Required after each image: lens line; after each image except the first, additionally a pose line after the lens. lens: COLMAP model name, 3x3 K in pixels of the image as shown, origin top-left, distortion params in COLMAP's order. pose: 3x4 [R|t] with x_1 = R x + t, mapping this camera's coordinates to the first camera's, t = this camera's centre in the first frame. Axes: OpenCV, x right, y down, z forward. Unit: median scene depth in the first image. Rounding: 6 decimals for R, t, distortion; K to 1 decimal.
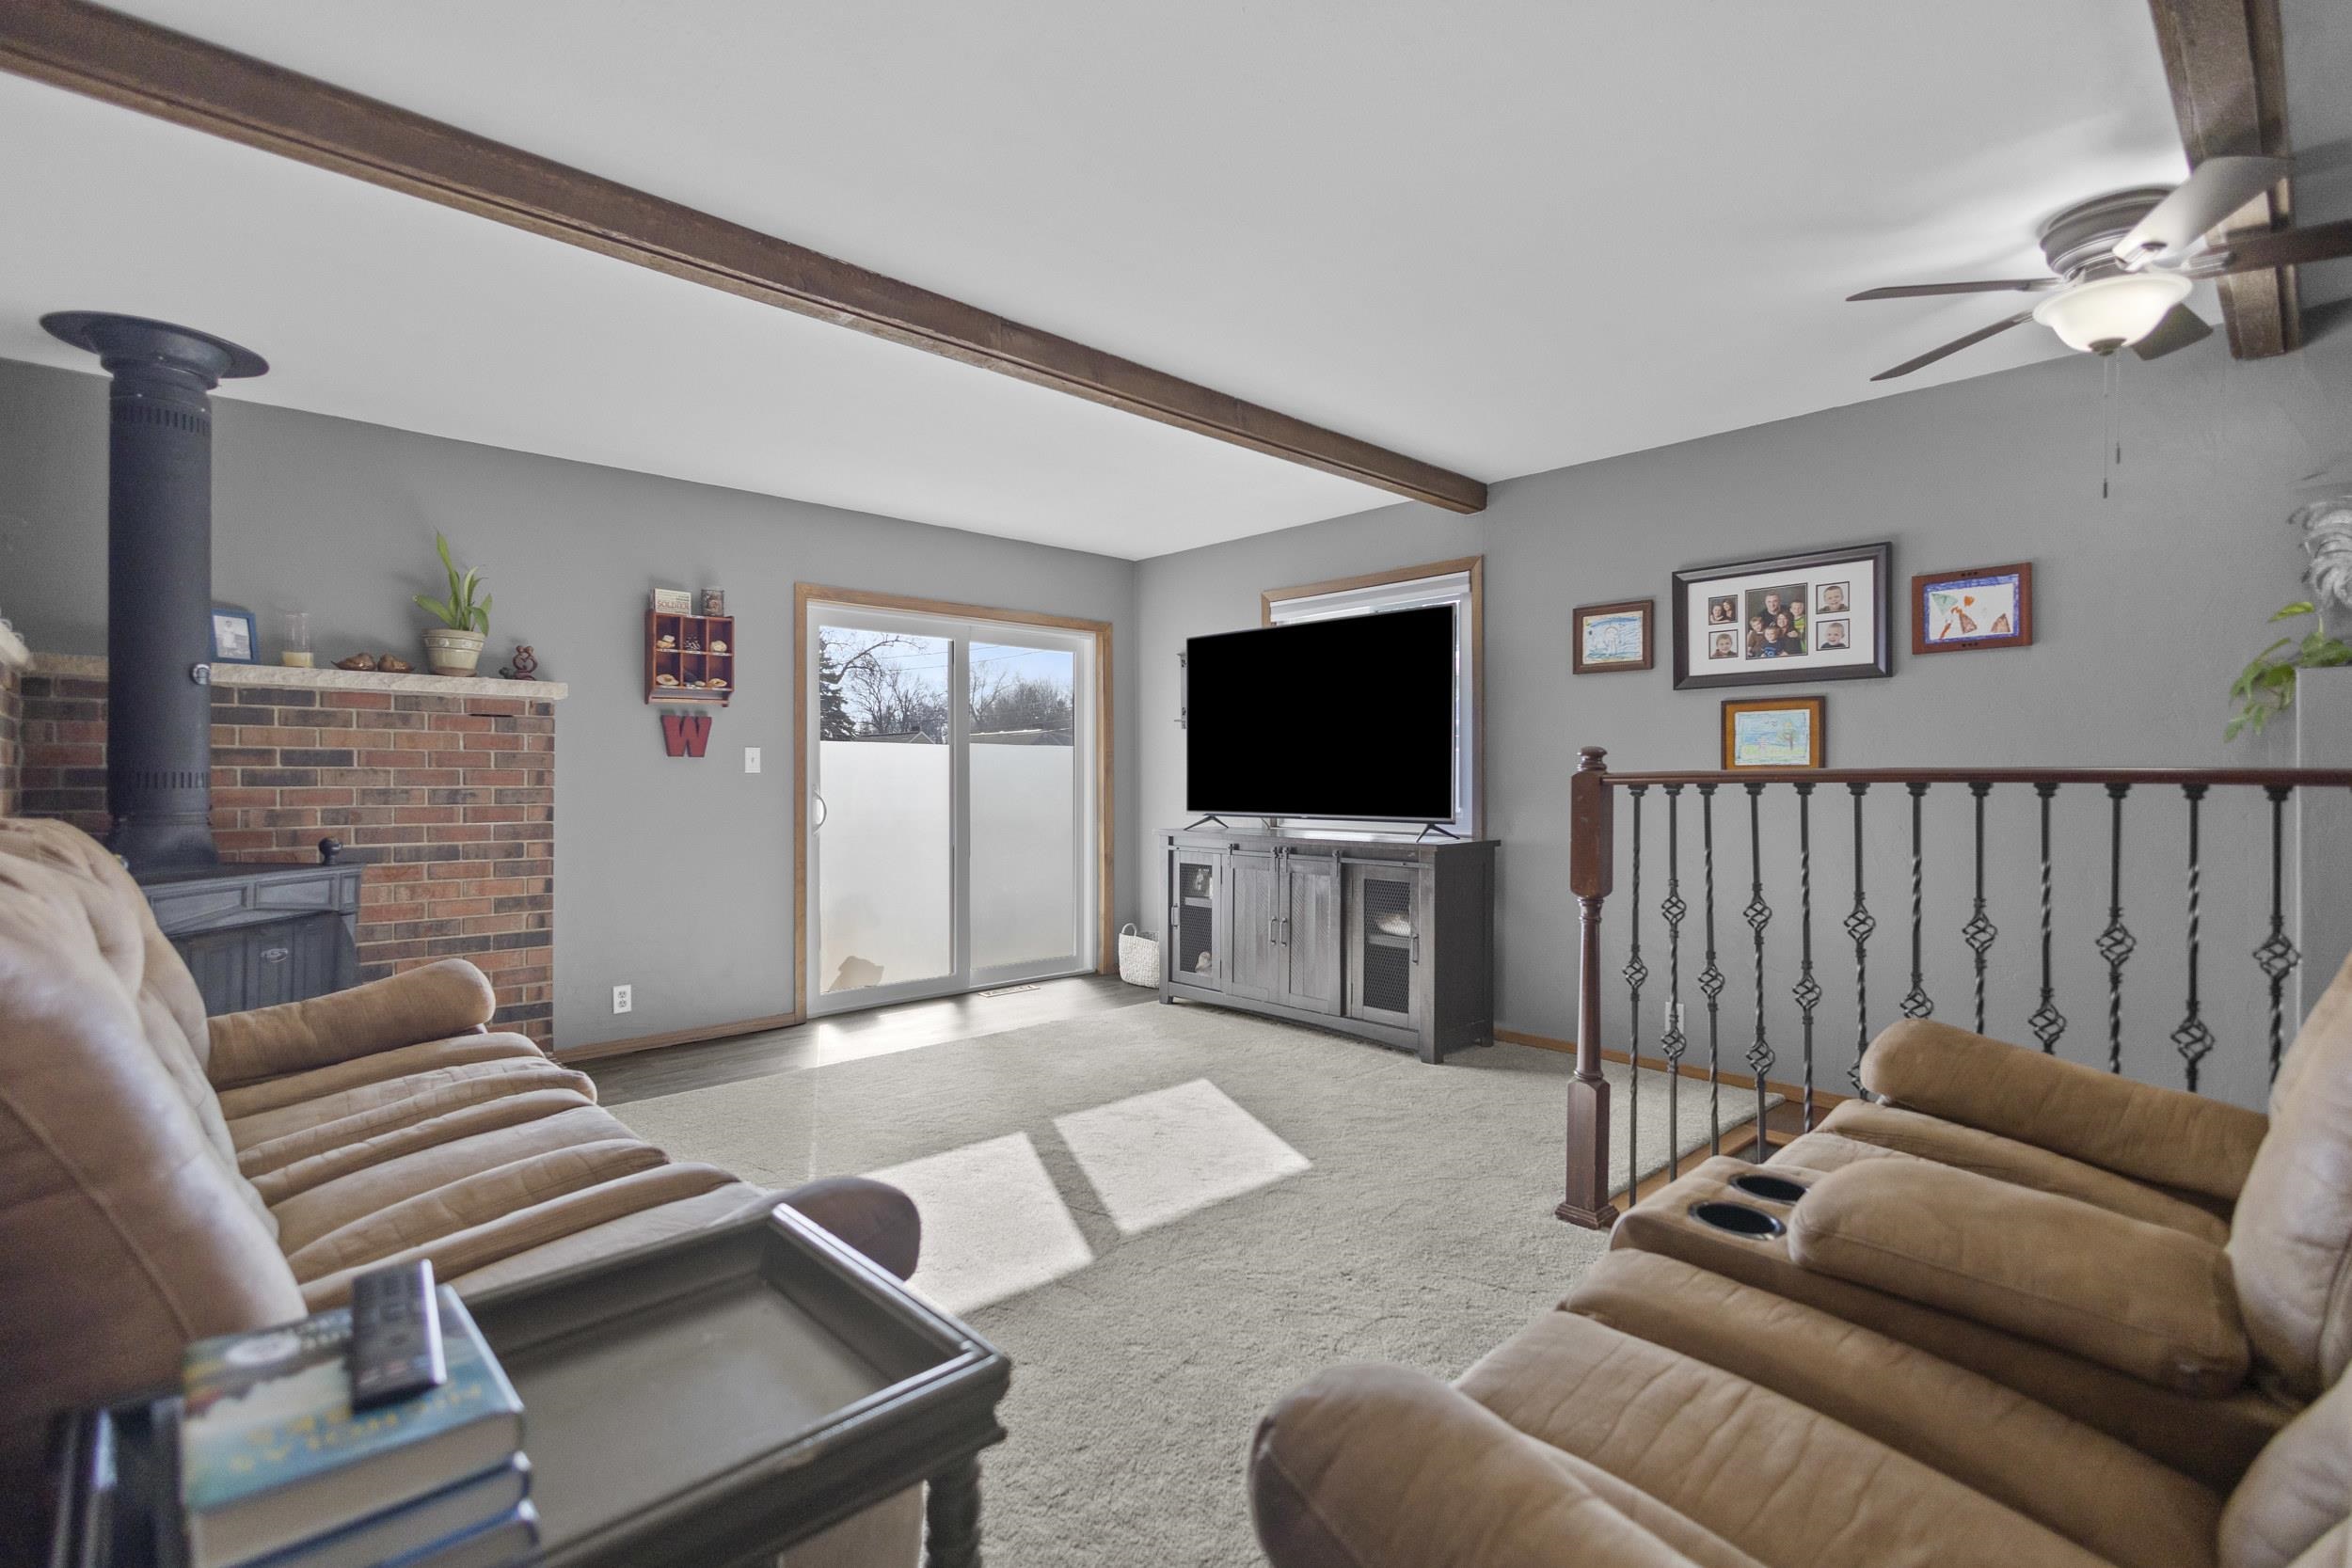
lens RADIAL K [[1081.8, 0, 1179.0], [0, 1081.8, 774.4], [0, 0, 1]] dist [0.010254, -0.003533]
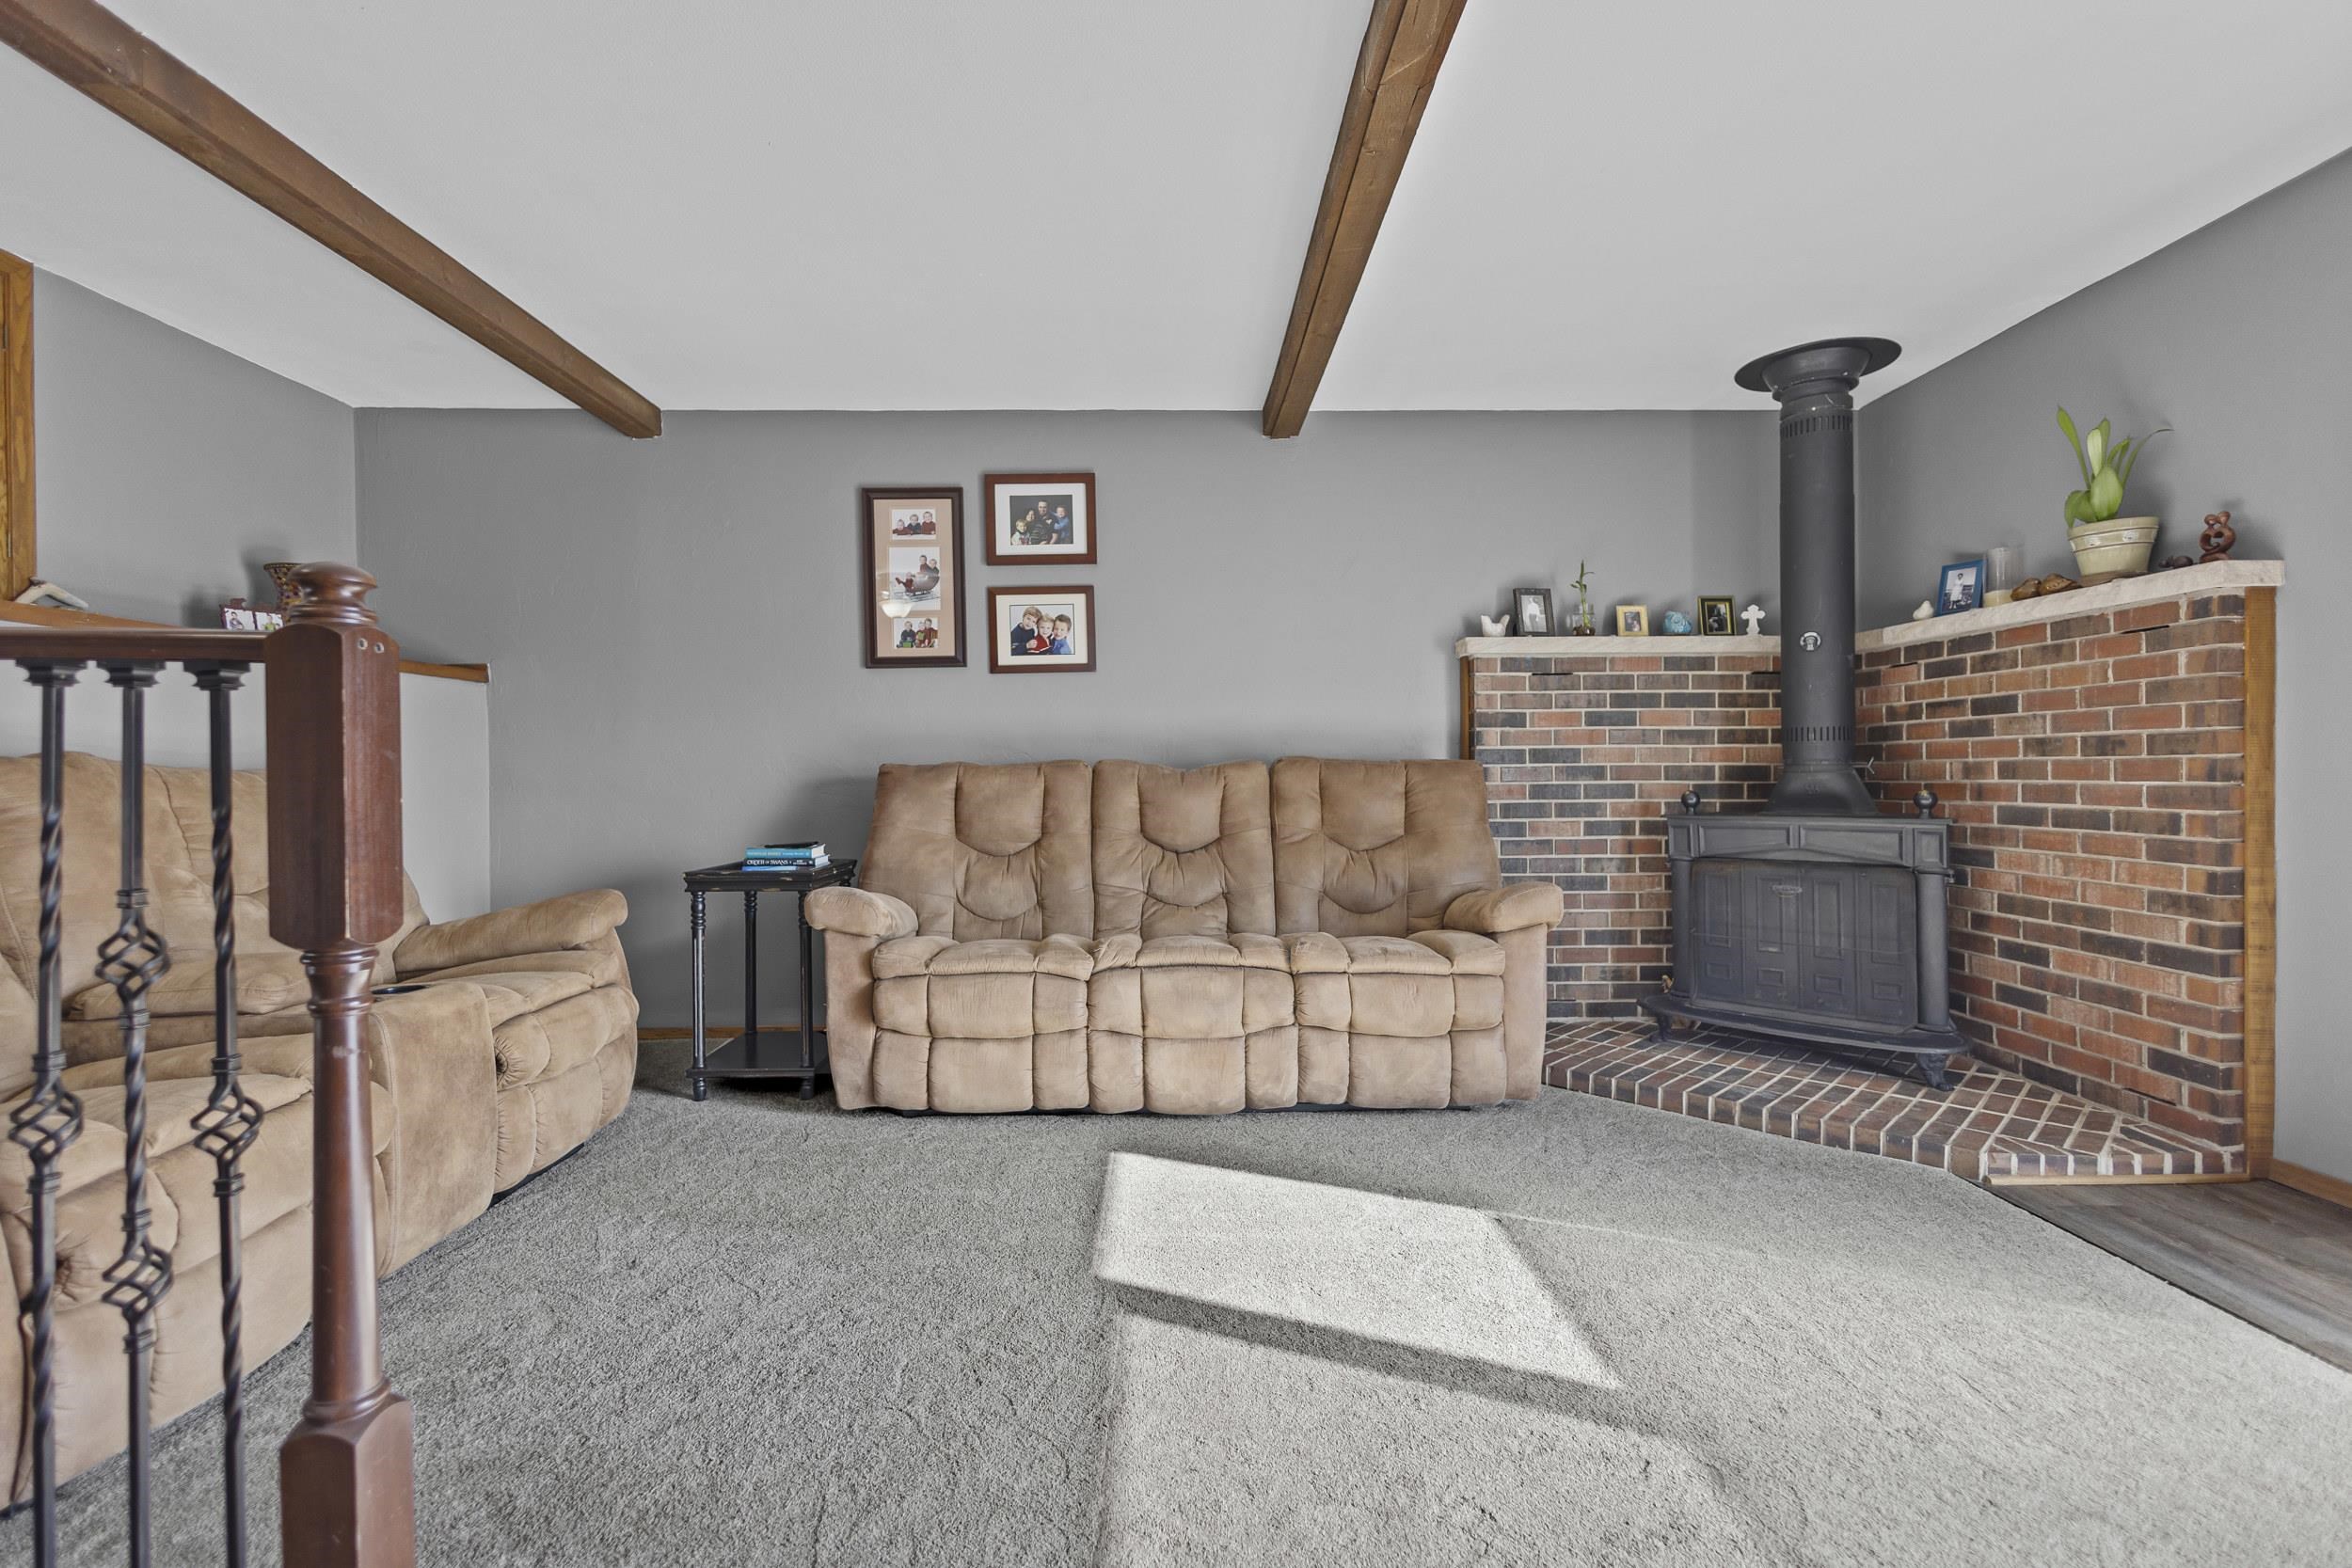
lens RADIAL K [[1081.8, 0, 1171.4], [0, 1081.8, 776.0], [0, 0, 1]] dist [0.010254, -0.003533]
pose [[-0.676232, 0.004467, -0.736675, 0.324497], [0.009147, 0.999955, -0.002333, 0.037683], [0.736632, -0.008317, -0.676242, 1.045769]]
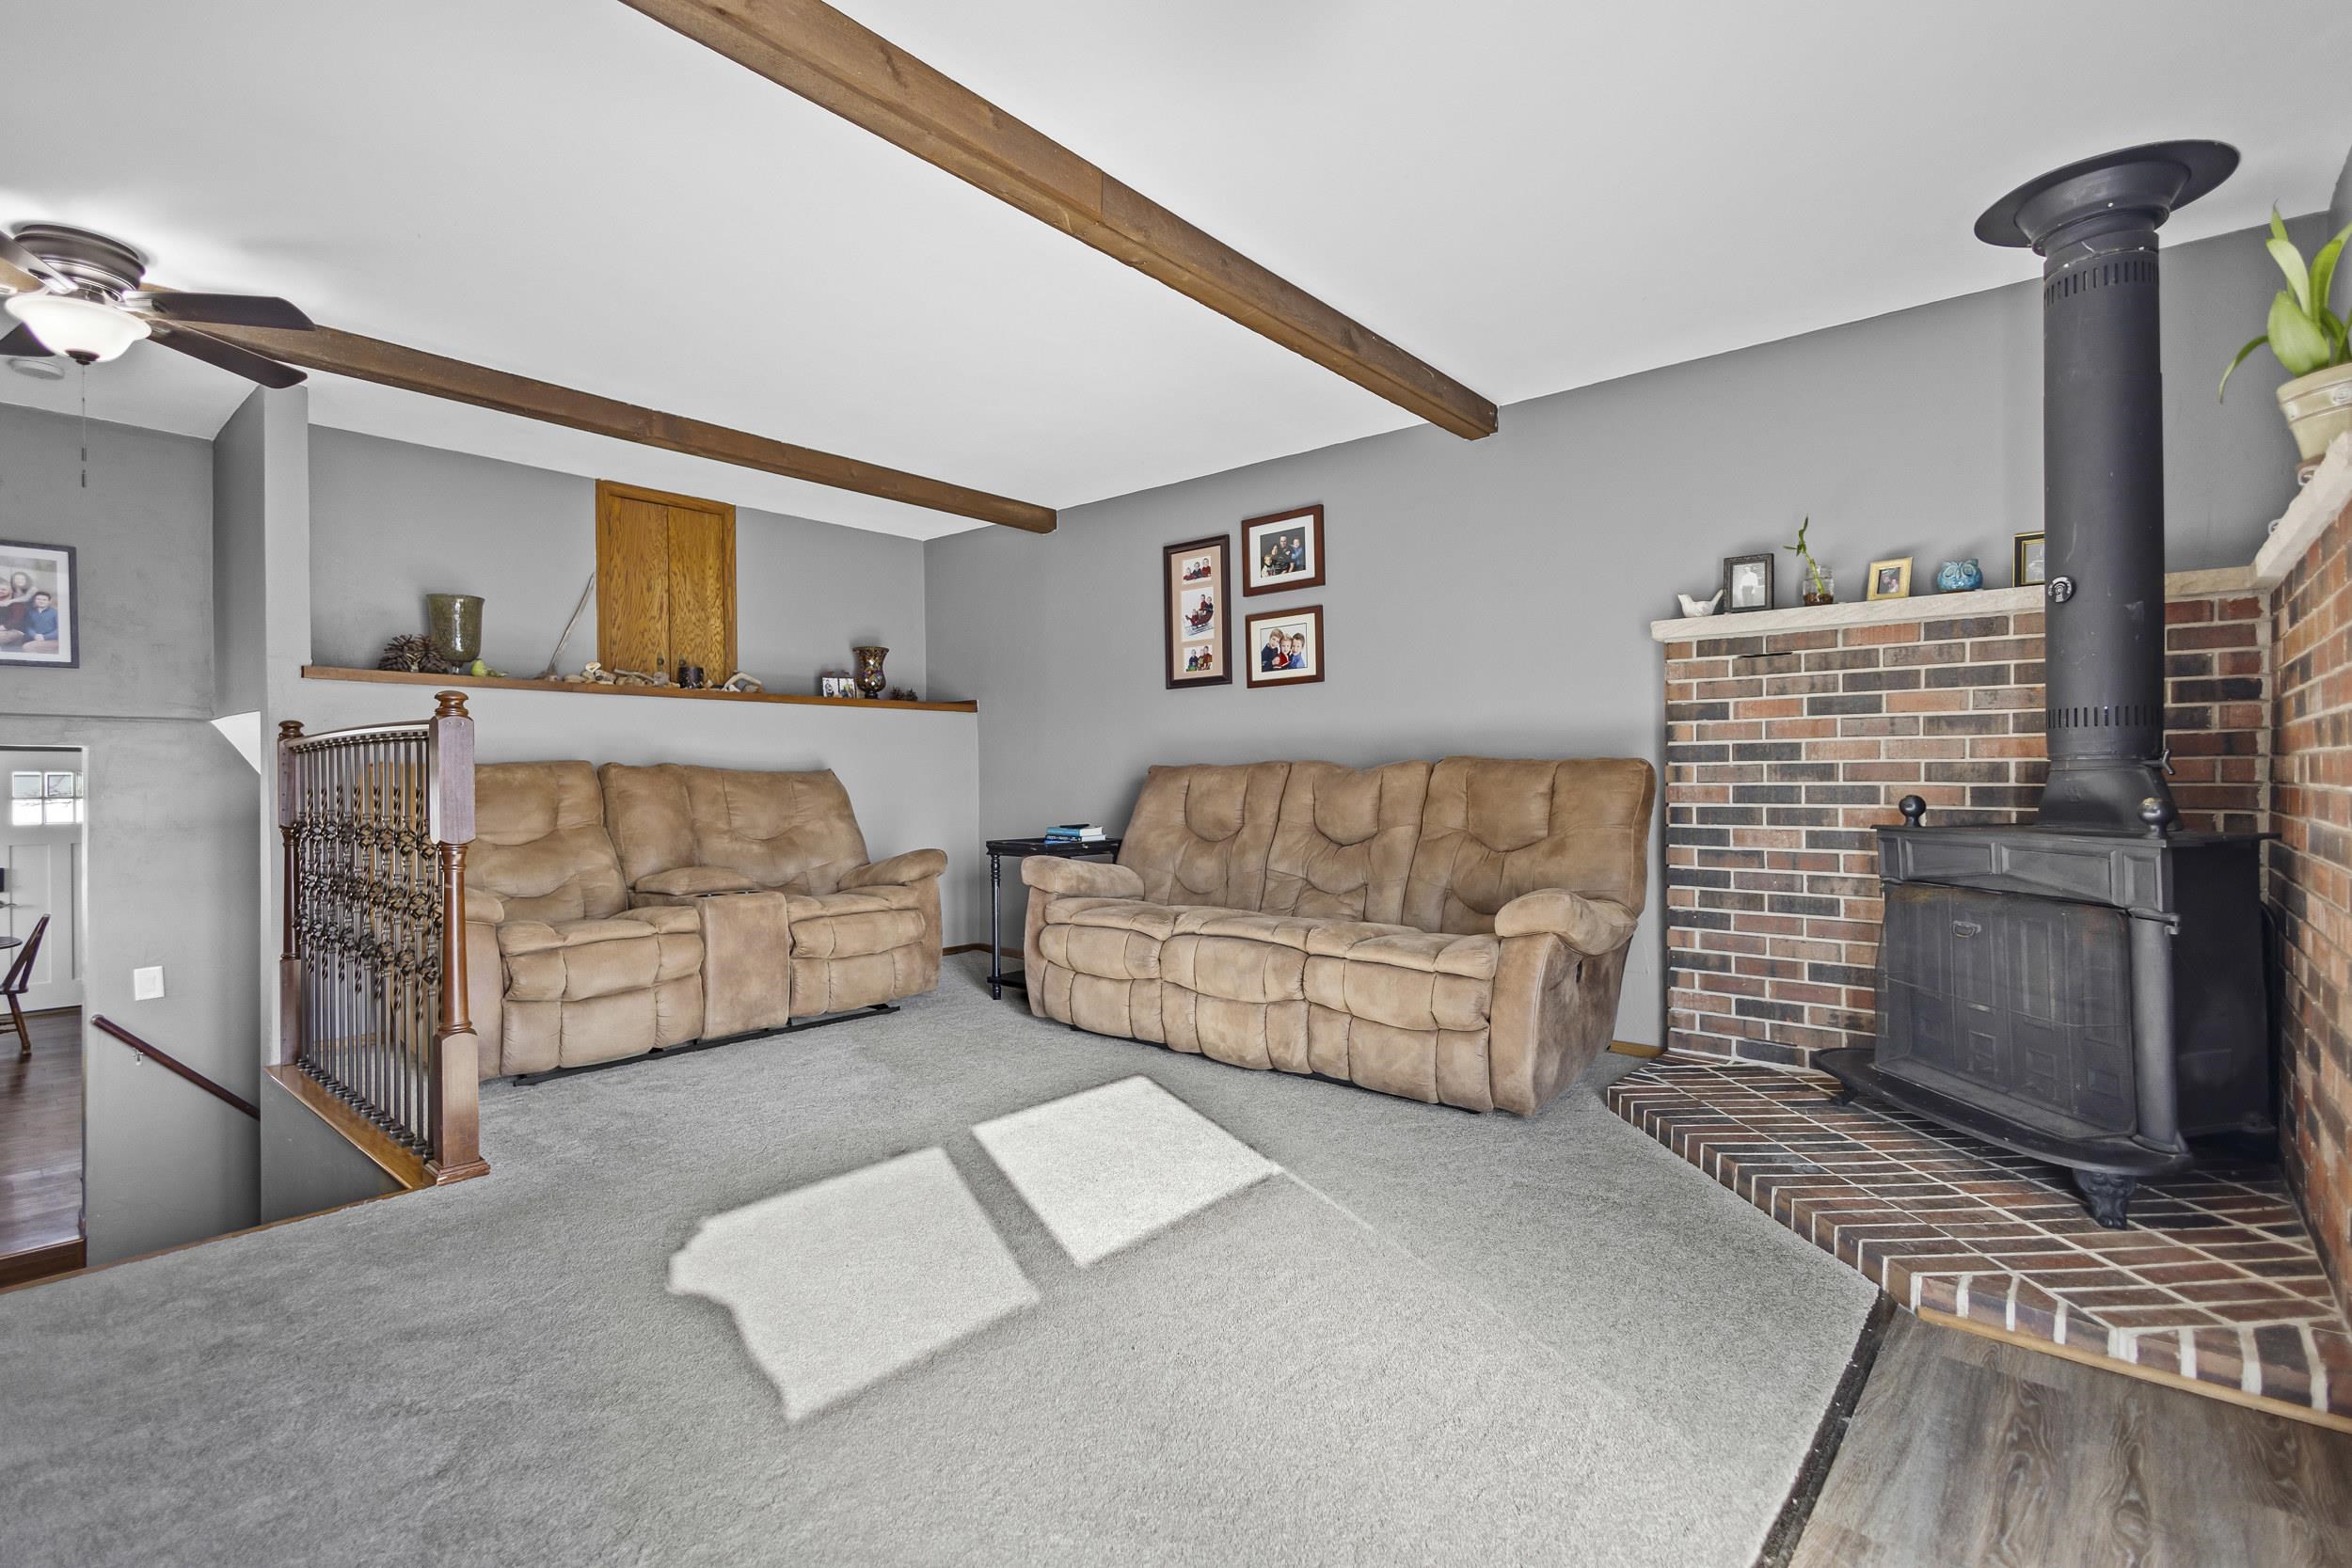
lens RADIAL K [[1081.8, 0, 1173.8], [0, 1081.8, 779.1], [0, 0, 1]] dist [0.010254, -0.003533]
pose [[-0.994296, 0.004470, -0.106562, -0.115812], [0.004813, 0.999984, -0.002961, 0.041504], [0.106547, -0.003457, -0.994302, 1.432960]]
